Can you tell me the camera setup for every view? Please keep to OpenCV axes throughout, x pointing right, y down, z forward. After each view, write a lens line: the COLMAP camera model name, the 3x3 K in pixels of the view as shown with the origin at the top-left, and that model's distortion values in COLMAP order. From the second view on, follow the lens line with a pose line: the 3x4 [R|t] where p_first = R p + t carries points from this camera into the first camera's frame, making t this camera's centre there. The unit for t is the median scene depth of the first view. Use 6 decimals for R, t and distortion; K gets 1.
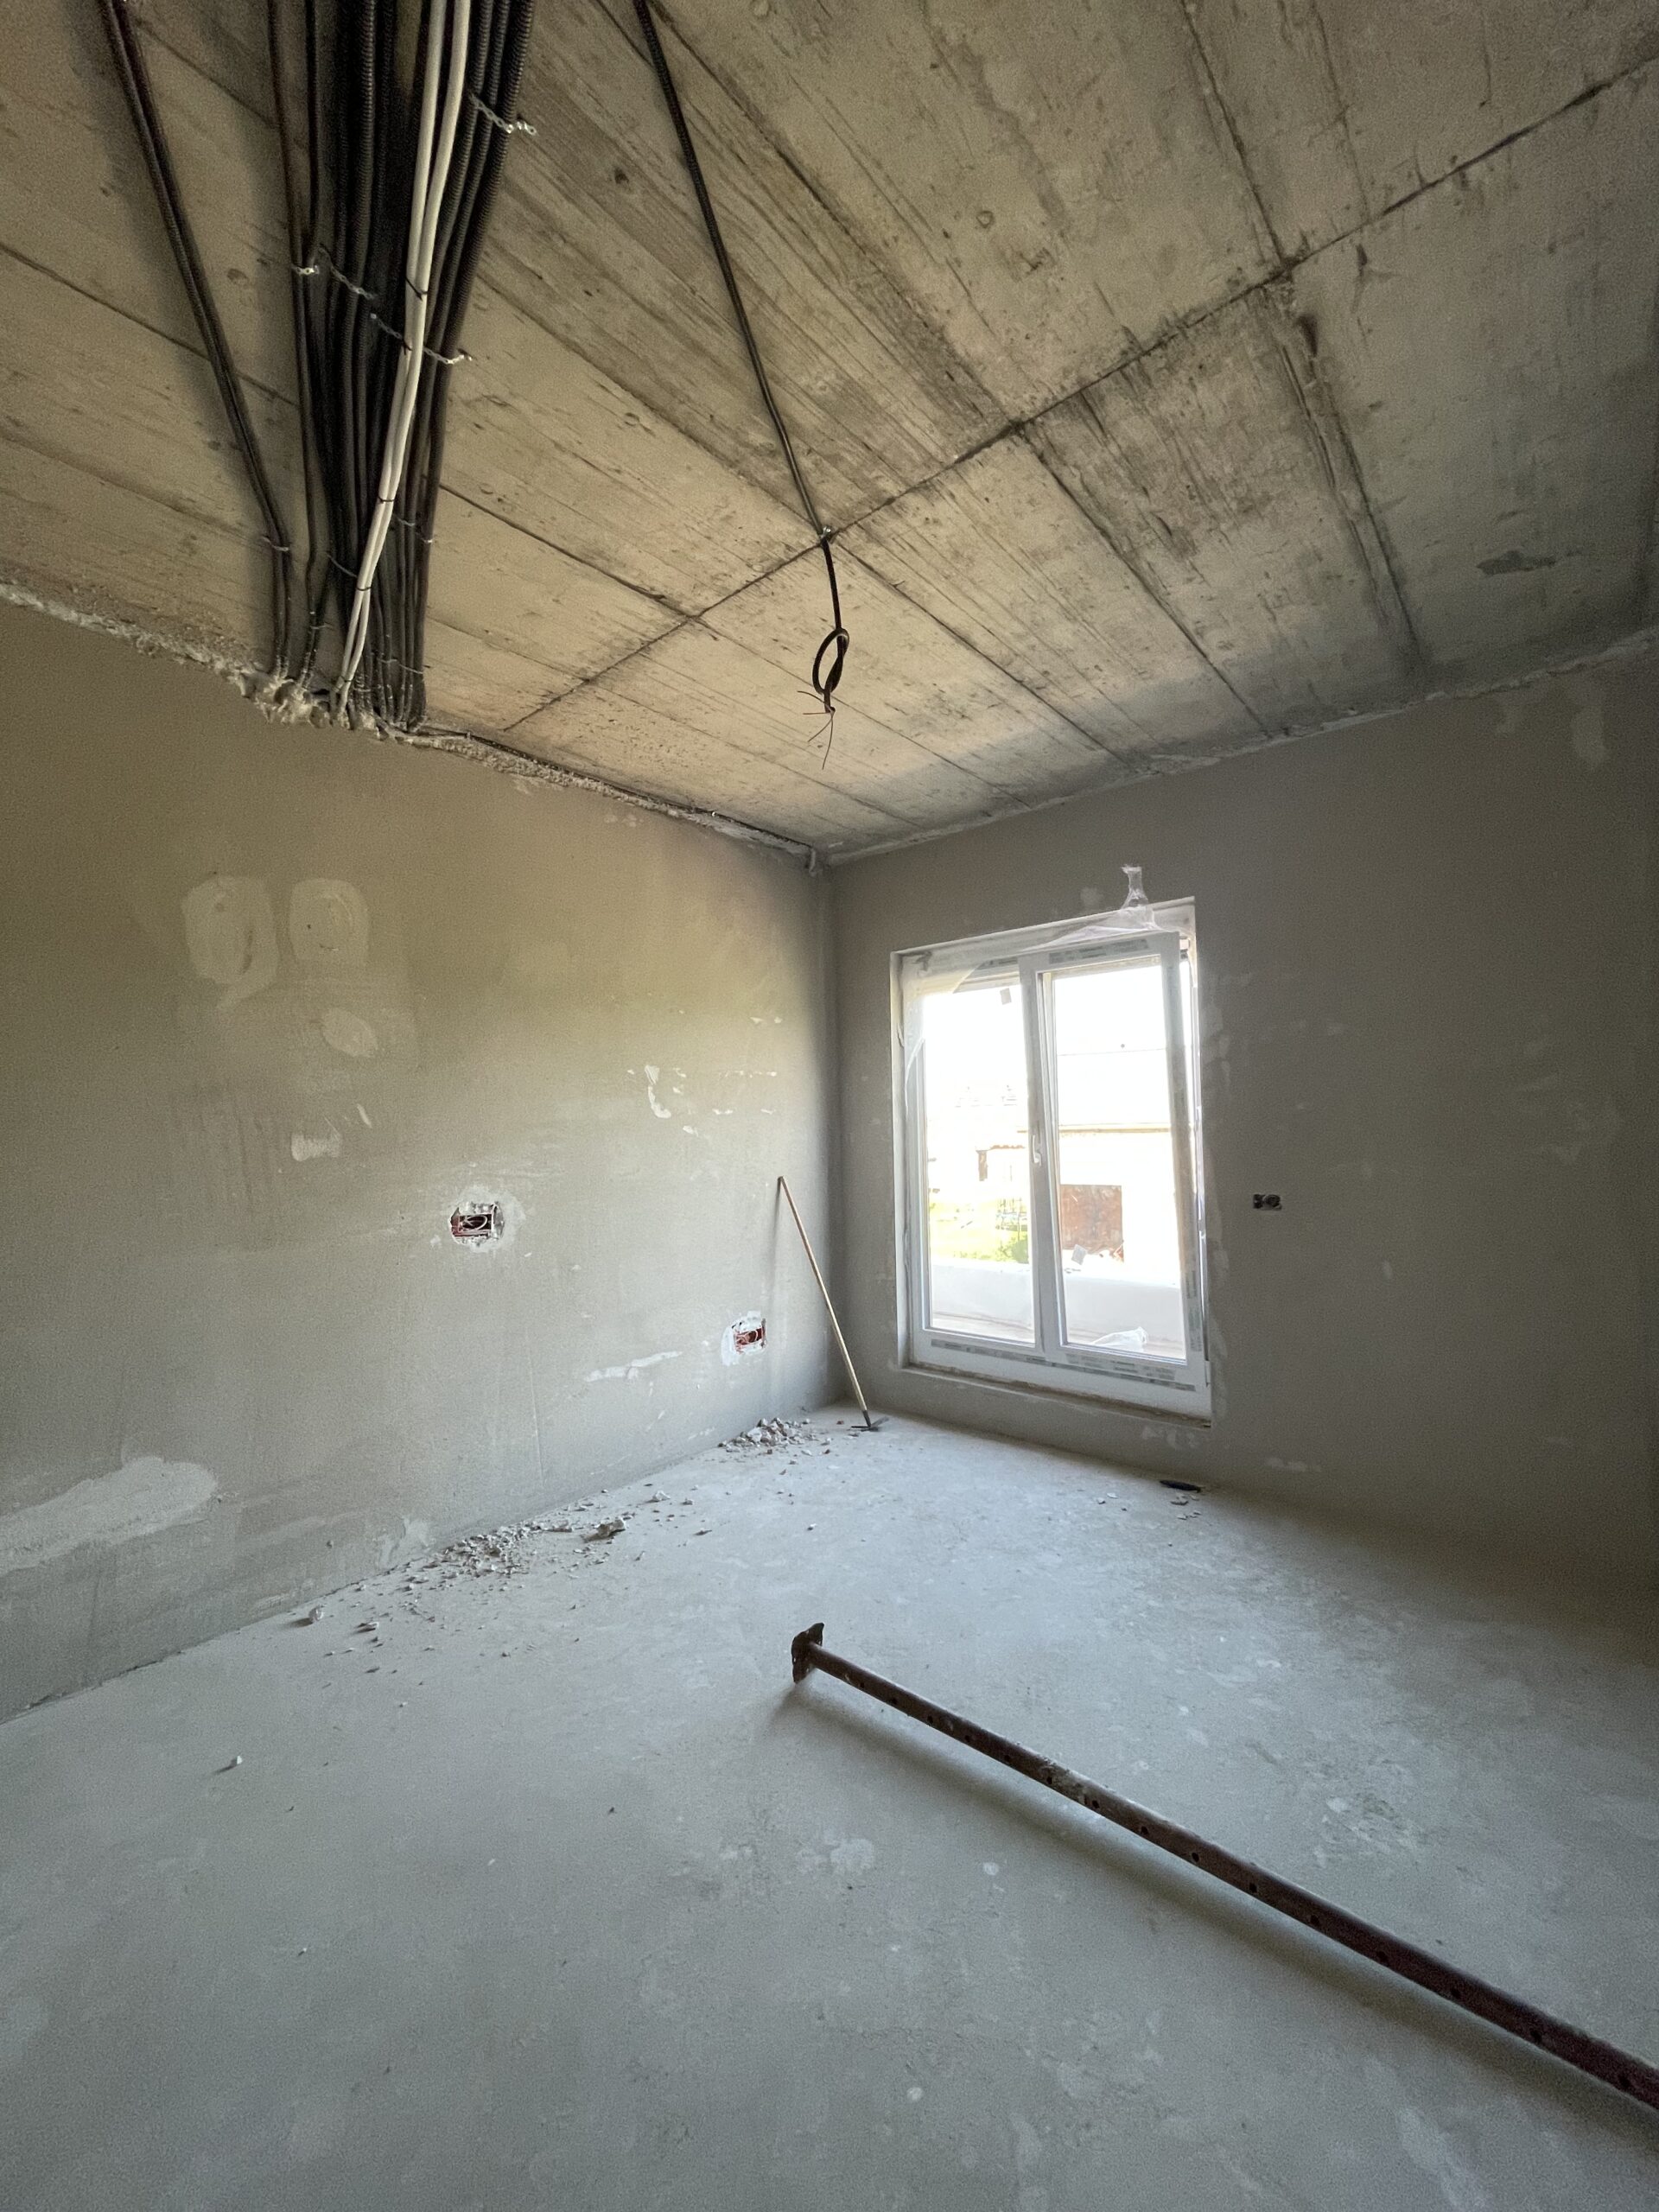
lens RADIAL K [[884.8, 0, 835.0], [0, 884.8, 1113.2], [0, 0, 1]] dist [-0.004862, -0.000546]
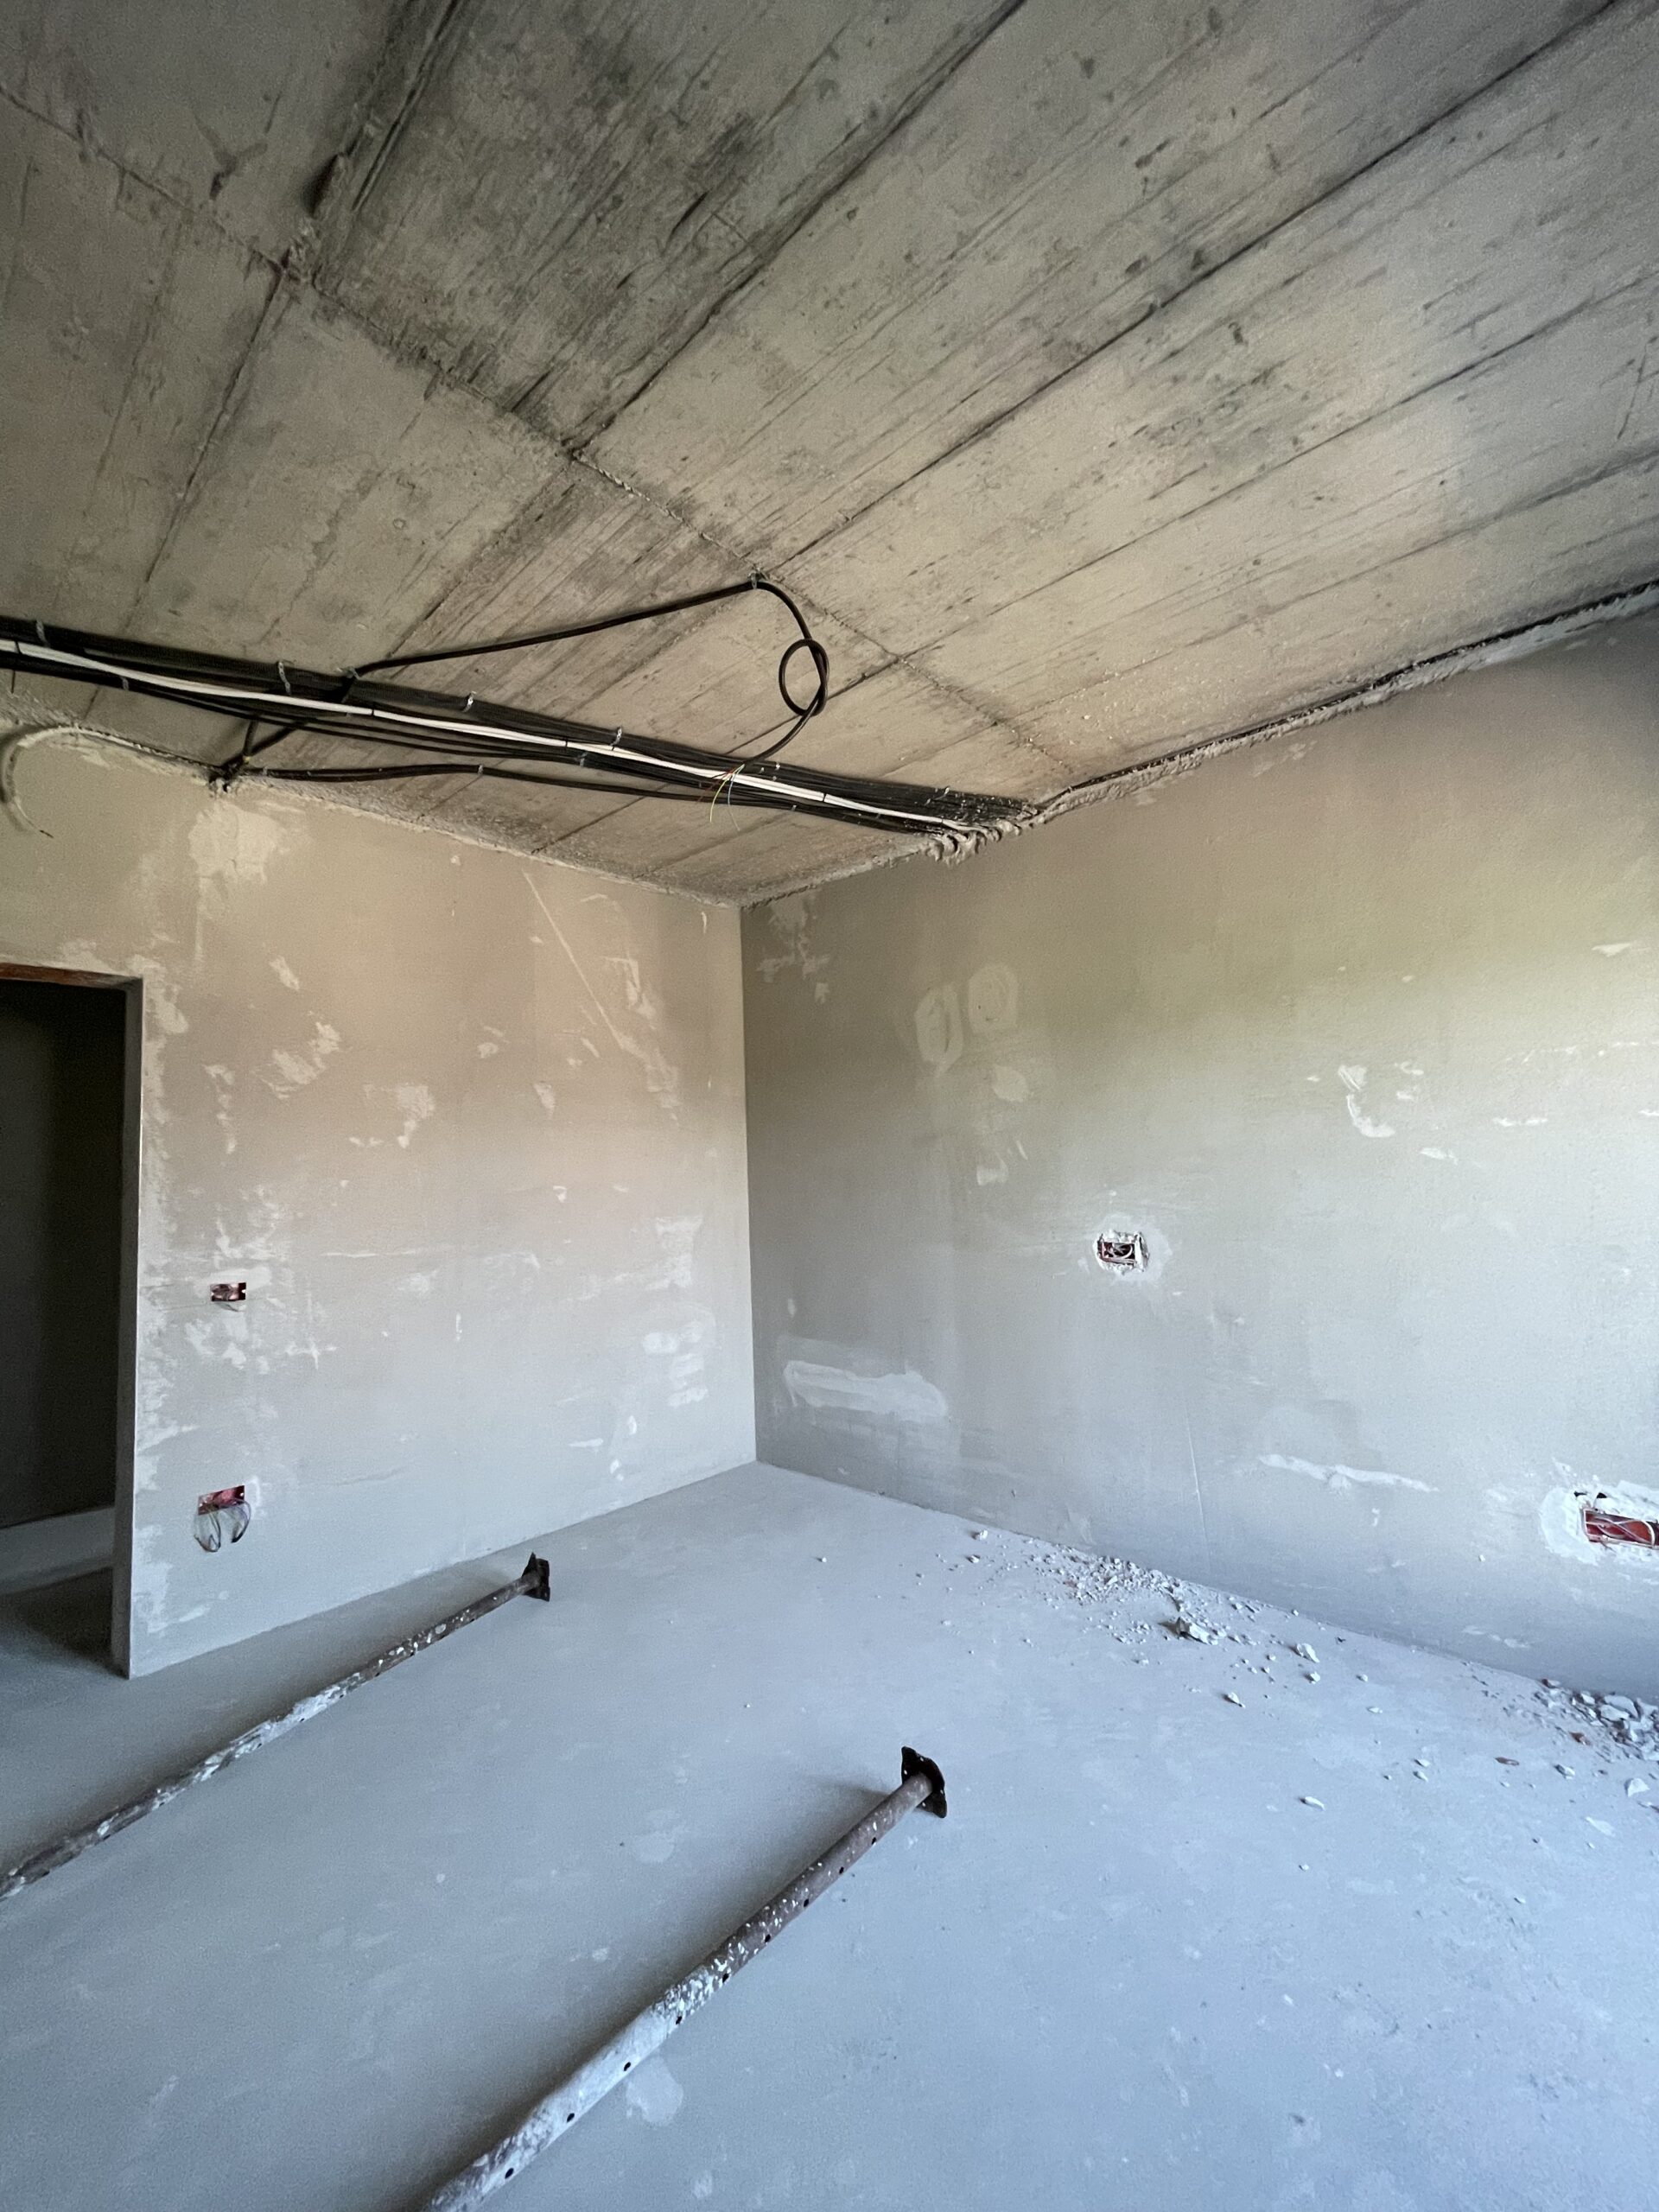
lens RADIAL K [[884.8, 0, 835.0], [0, 884.8, 1113.2], [0, 0, 1]] dist [-0.004862, -0.000546]
pose [[-0.036395, -0.040751, -0.998506, 0.779117], [0.052192, 0.997727, -0.042621, -0.009677], [0.997974, -0.053666, -0.034185, 0.888105]]
